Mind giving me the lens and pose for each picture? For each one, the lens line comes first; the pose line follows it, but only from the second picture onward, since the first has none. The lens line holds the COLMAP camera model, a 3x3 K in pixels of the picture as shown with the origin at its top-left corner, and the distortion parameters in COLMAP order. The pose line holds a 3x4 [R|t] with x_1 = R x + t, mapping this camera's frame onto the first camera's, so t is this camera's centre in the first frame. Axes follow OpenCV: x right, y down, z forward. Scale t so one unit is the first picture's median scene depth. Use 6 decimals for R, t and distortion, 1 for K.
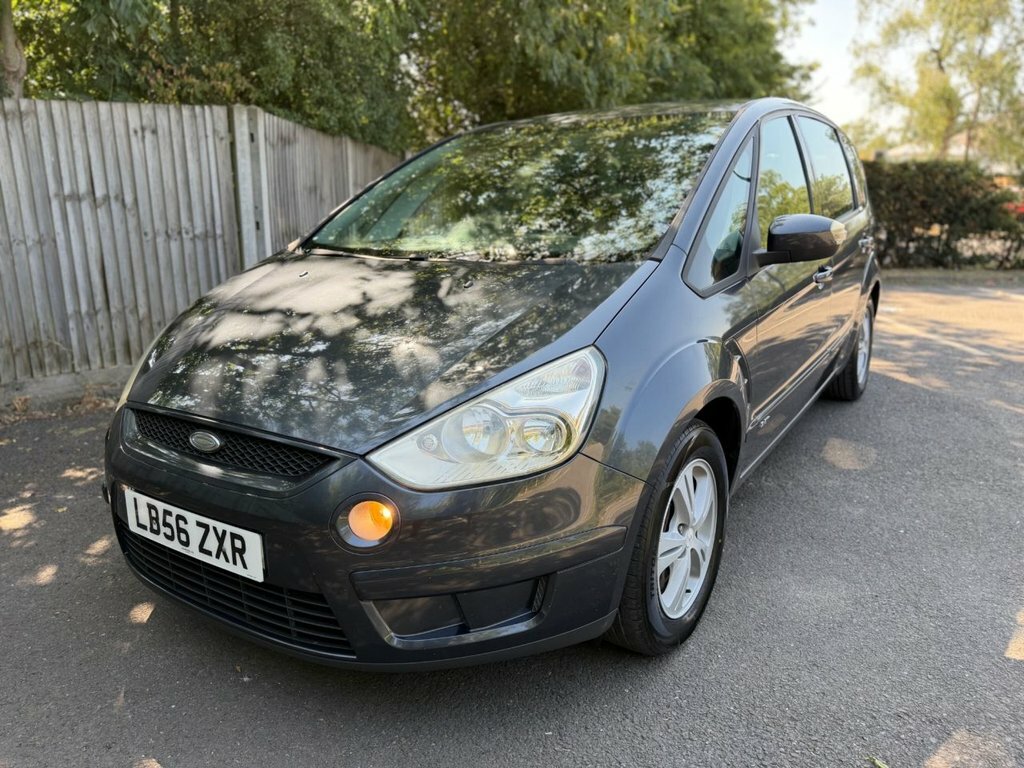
lens RADIAL K [[741.4, 0, 516.8], [0, 741.4, 385.0], [0, 0, 1]] dist [-0.006432, 0.002040]
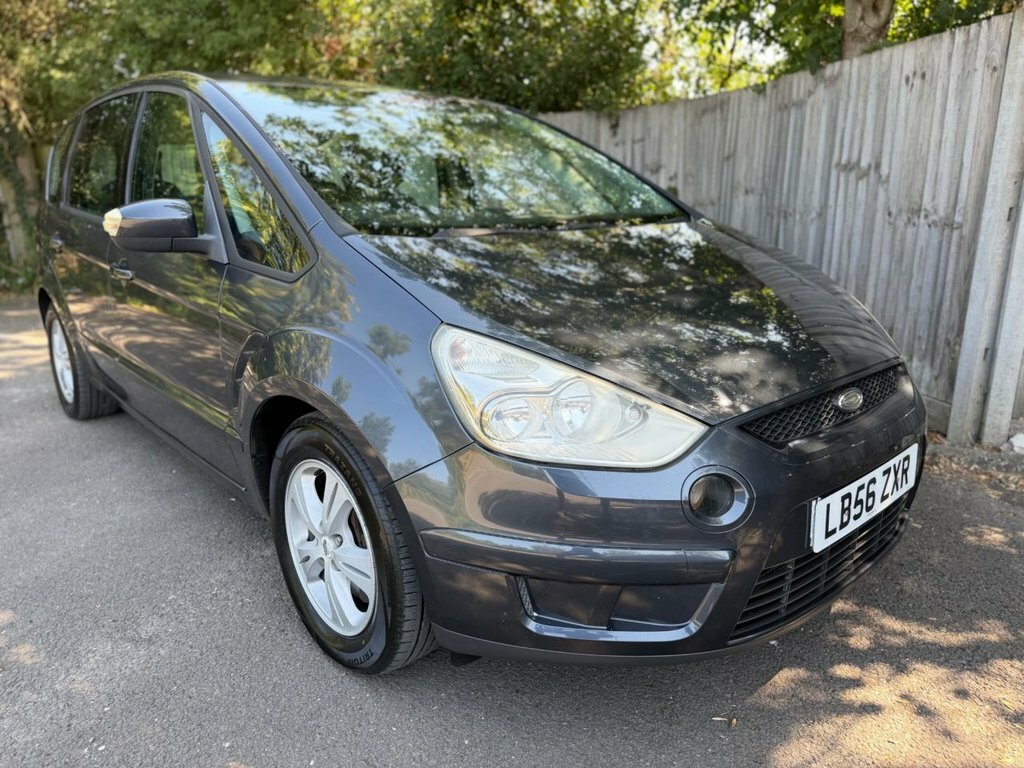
lens RADIAL K [[739.3, 0, 519.8], [0, 739.3, 384.2], [0, 0, 1]] dist [-0.001665, 0.000053]
pose [[-0.397189, 0.250821, -0.882796, 0.409780], [-0.221825, 0.907167, 0.357550, -0.249850], [0.890525, 0.337841, -0.304679, 1.018980]]
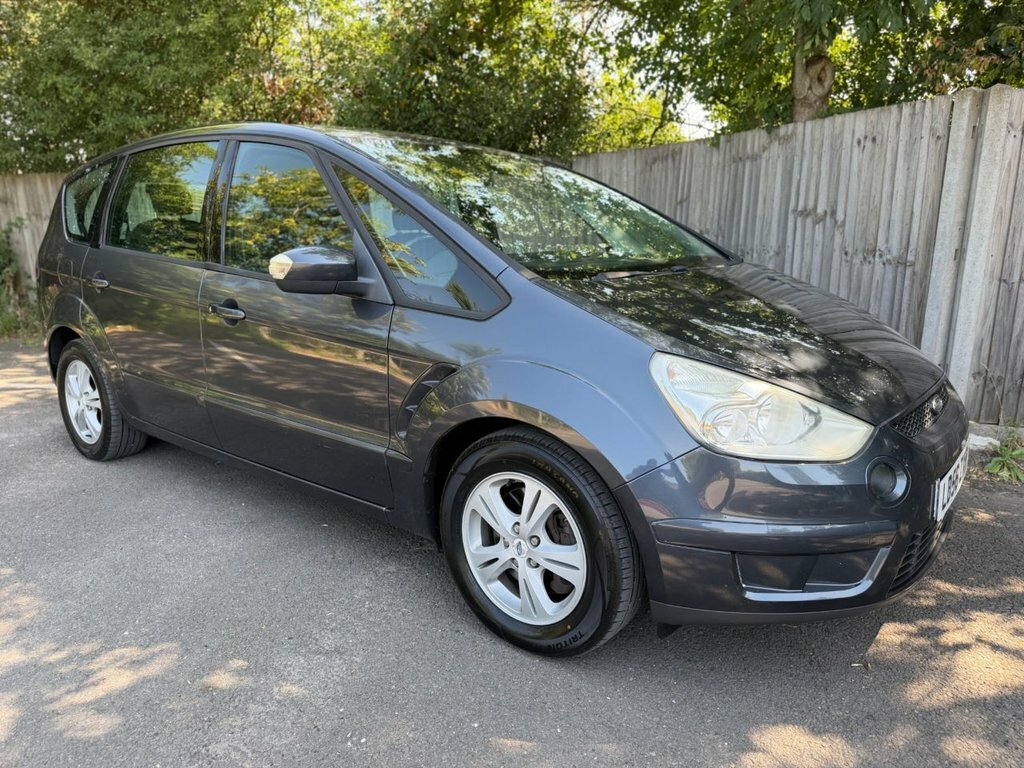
lens RADIAL K [[734.0, 0, 522.7], [0, 734.0, 386.5], [0, 0, 1]] dist [0.027199, -0.036295]
pose [[-0.233502, 0.226062, -0.945713, 0.528332], [-0.245665, 0.927331, 0.282324, -0.225615], [0.940811, 0.298252, -0.160999, 0.877789]]
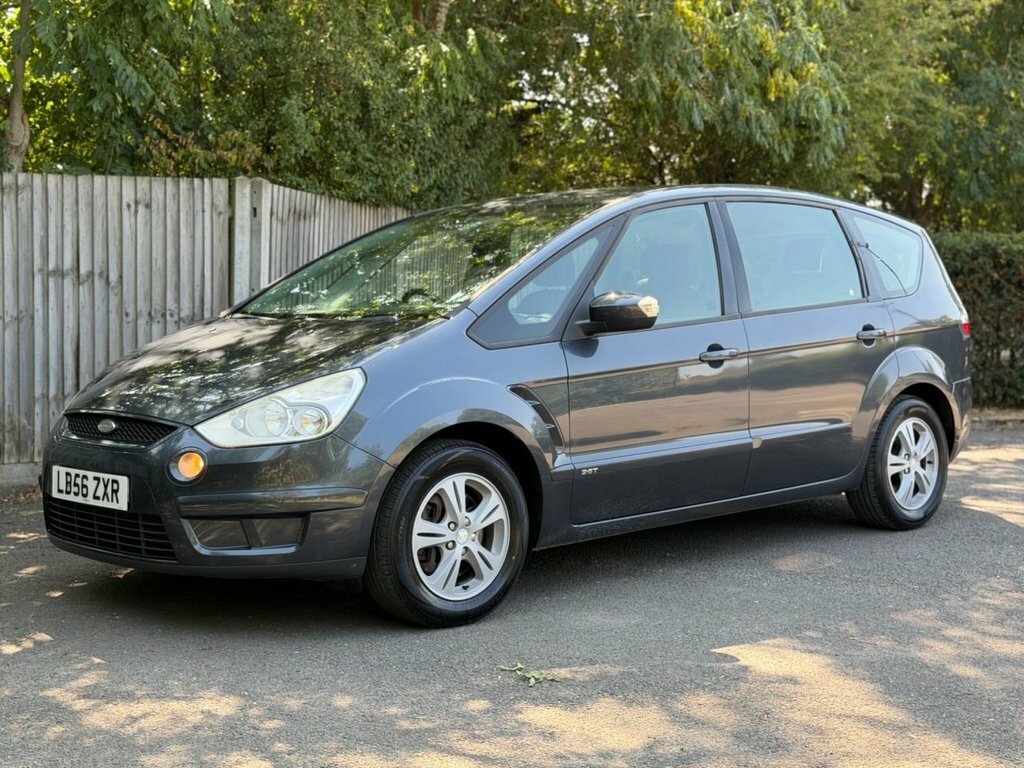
lens RADIAL K [[1459.1, 0, 543.6], [0, 1459.1, 381.2], [0, 0, 1]] dist [0.099870, -0.010834]
pose [[0.975884, 0.030242, -0.216185, 0.408919], [-0.071065, 0.980420, -0.183648, 0.179713], [0.206398, 0.194582, 0.958925, -0.636697]]
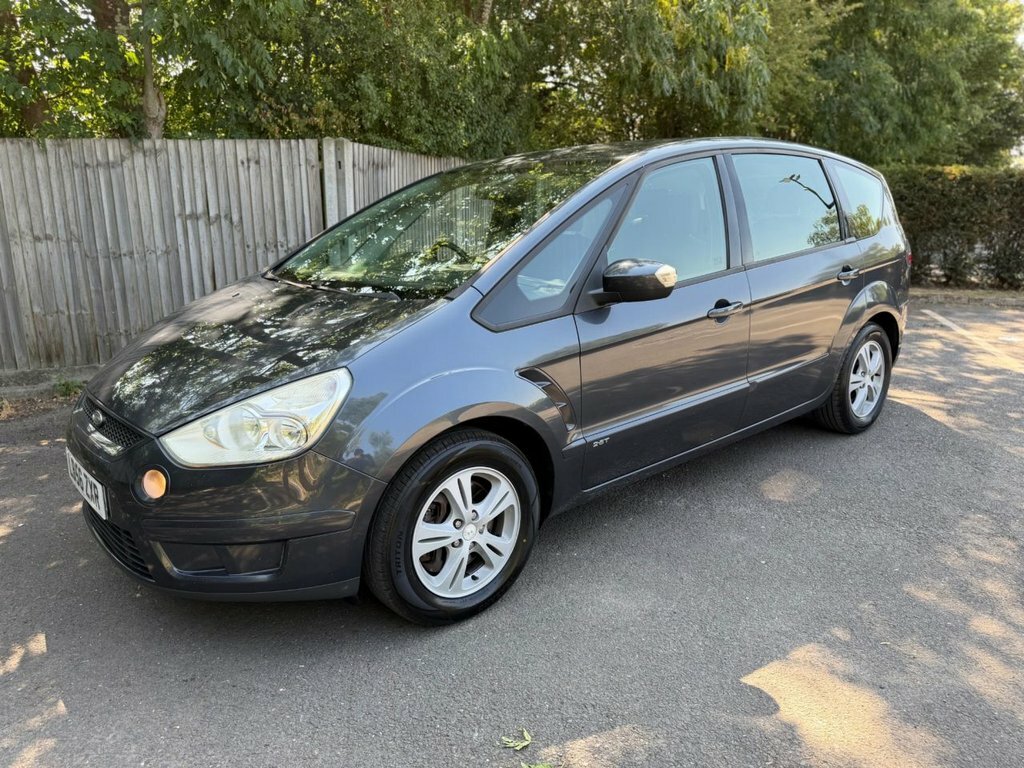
lens RADIAL K [[739.4, 0, 516.6], [0, 739.4, 387.2], [0, 0, 1]] dist [0.004956, -0.007585]
pose [[0.962362, 0.071351, -0.262238, 0.274858], [-0.070493, 0.997432, 0.012688, -0.021712], [0.262470, 0.006275, 0.964920, -0.057315]]
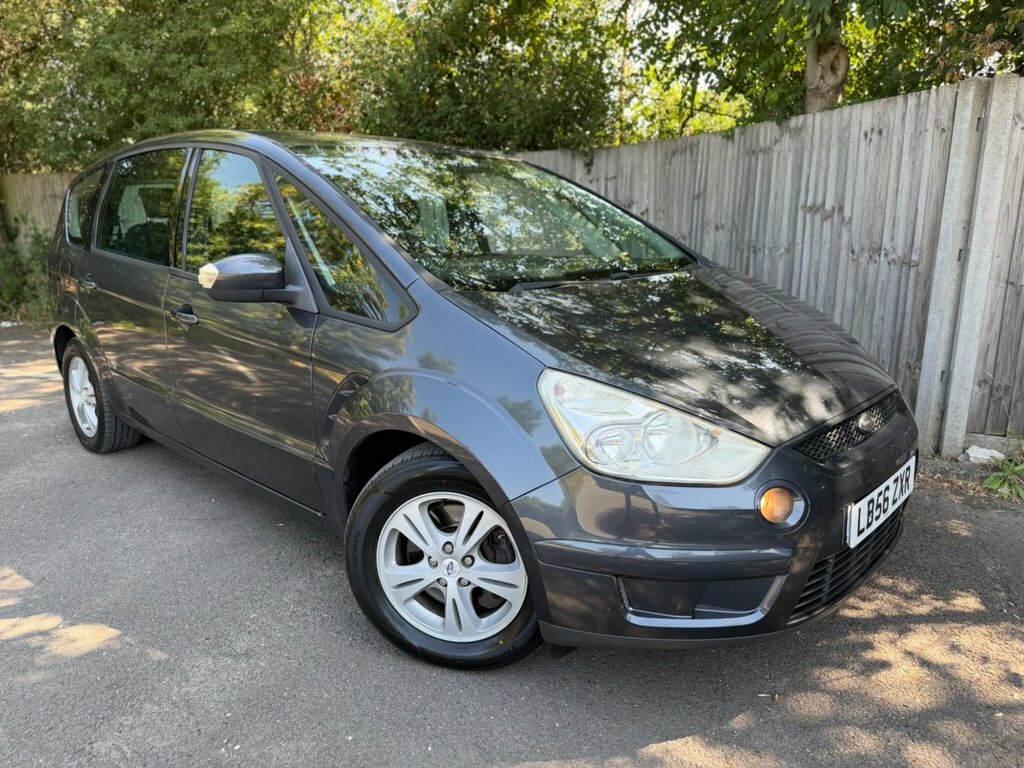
lens RADIAL K [[737.2, 0, 524.3], [0, 737.2, 383.9], [0, 0, 1]] dist [0.007186, -0.010549]
pose [[-0.322069, 0.233385, -0.917498, 0.490888], [-0.231703, 0.920232, 0.315415, -0.263052], [0.917924, 0.314172, -0.242303, 0.968834]]
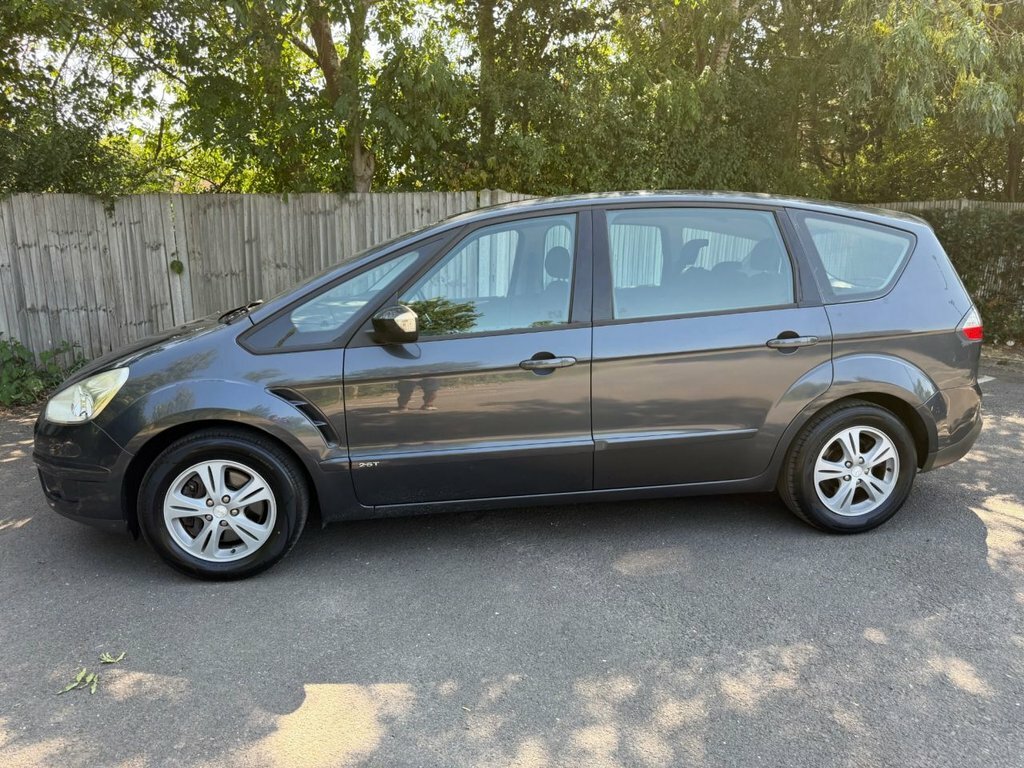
lens RADIAL K [[734.0, 0, 522.7], [0, 734.0, 386.5], [0, 0, 1]] dist [0.027199, -0.036295]
pose [[0.683381, 0.165458, -0.711066, 0.757792], [-0.199960, 0.979155, 0.035665, -0.097126], [0.702144, 0.117812, 0.702221, 0.162873]]
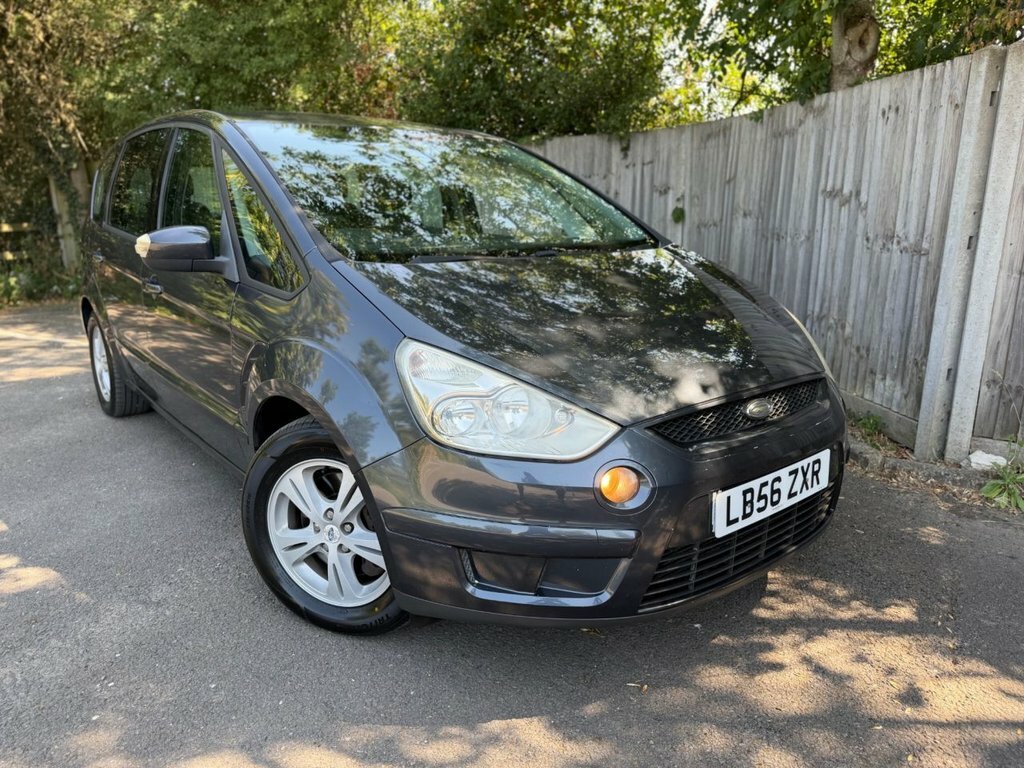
lens RADIAL K [[739.4, 0, 516.6], [0, 739.4, 387.2], [0, 0, 1]] dist [0.004956, -0.007585]
pose [[-0.448980, 0.230999, -0.863166, 0.444430], [-0.223199, 0.906389, 0.358665, -0.281345], [0.865216, 0.353691, -0.355392, 1.085107]]
